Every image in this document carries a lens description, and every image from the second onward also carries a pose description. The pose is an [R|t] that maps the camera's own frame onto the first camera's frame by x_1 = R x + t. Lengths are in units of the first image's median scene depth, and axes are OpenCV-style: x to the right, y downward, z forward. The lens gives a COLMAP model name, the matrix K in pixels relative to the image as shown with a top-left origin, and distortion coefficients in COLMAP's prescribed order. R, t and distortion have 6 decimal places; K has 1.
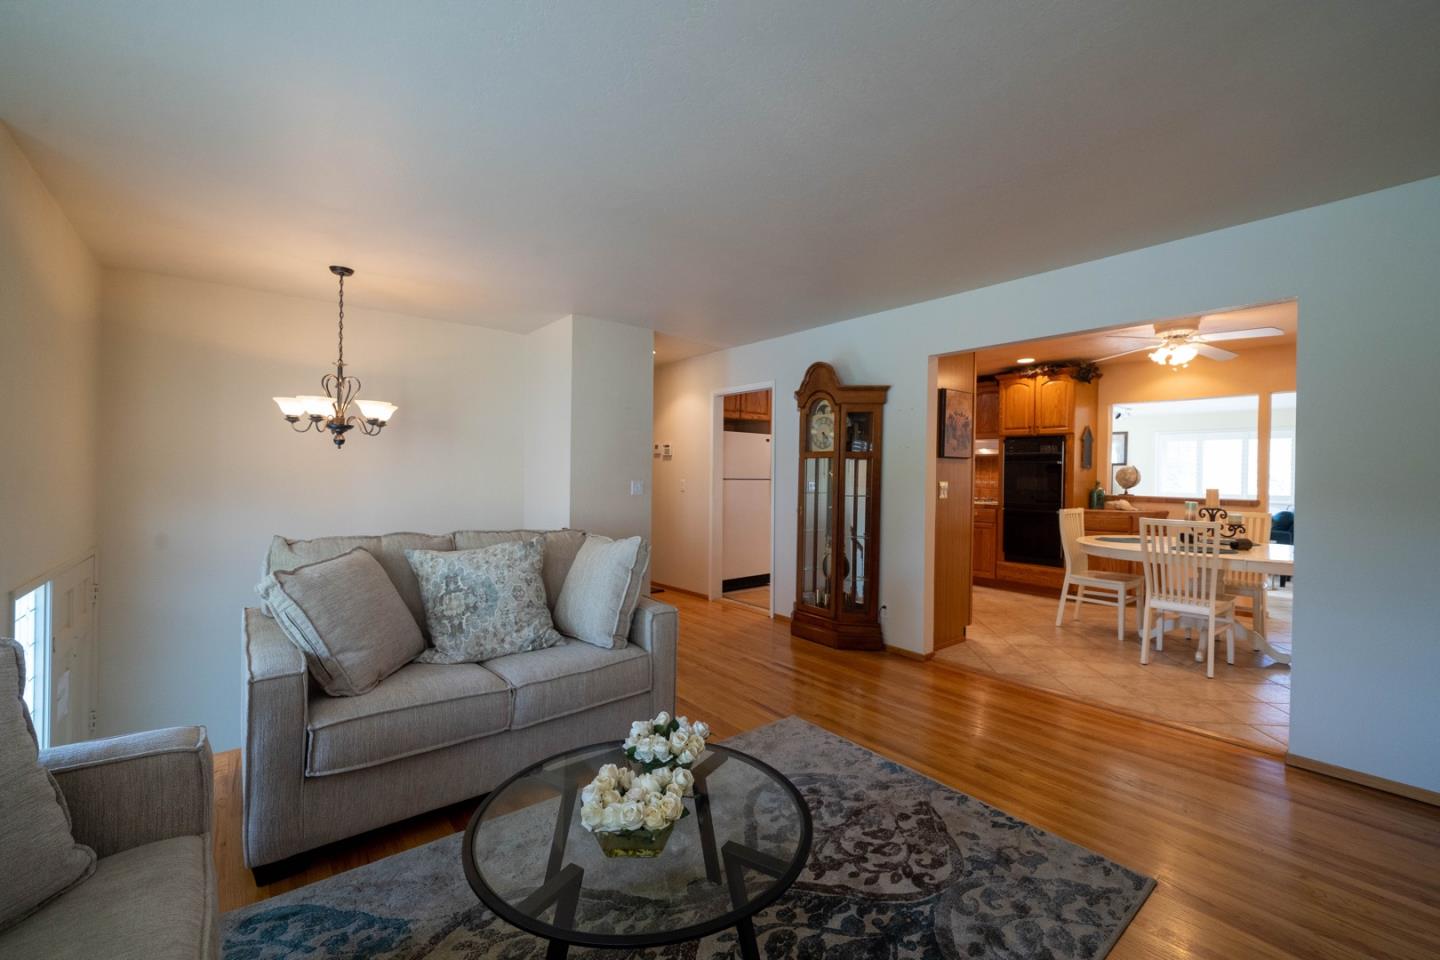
lens RADIAL K [[601.8, 0, 722.1], [0, 601.8, 475.1], [0, 0, 1]] dist [0.003915, 0.000209]
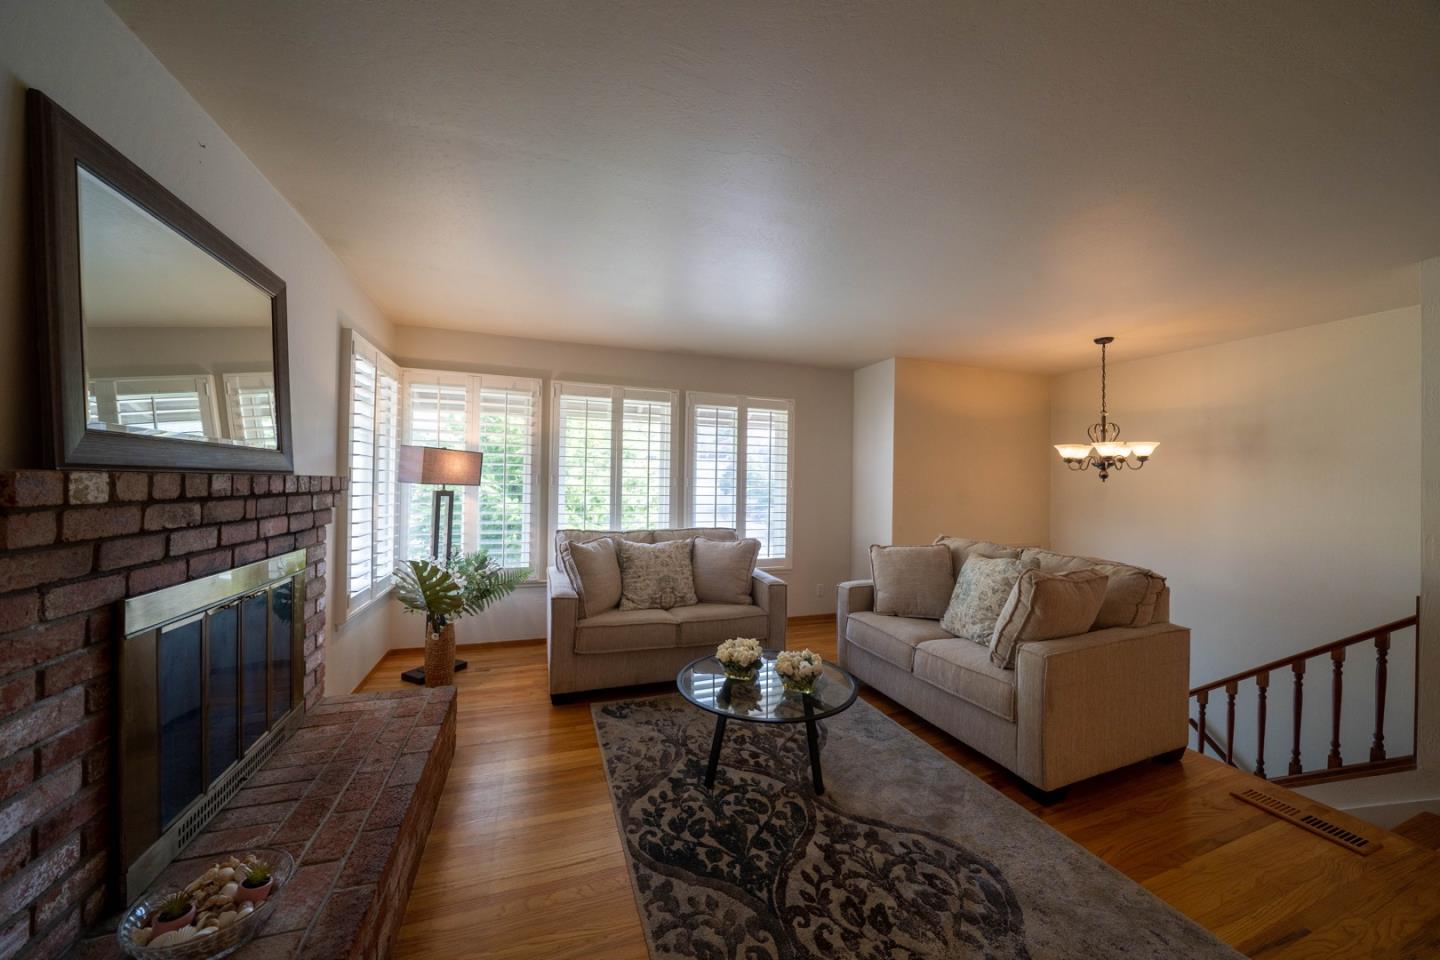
lens RADIAL K [[497.8, 0, 717.9], [0, 497.8, 482.2], [0, 0, 1]] dist [-0.005316, -0.000243]
pose [[-0.319421, -0.012751, -0.947527, 1.069113], [-0.024989, 0.999675, -0.005029, -0.031777], [0.947283, 0.022071, -0.319636, 1.031112]]
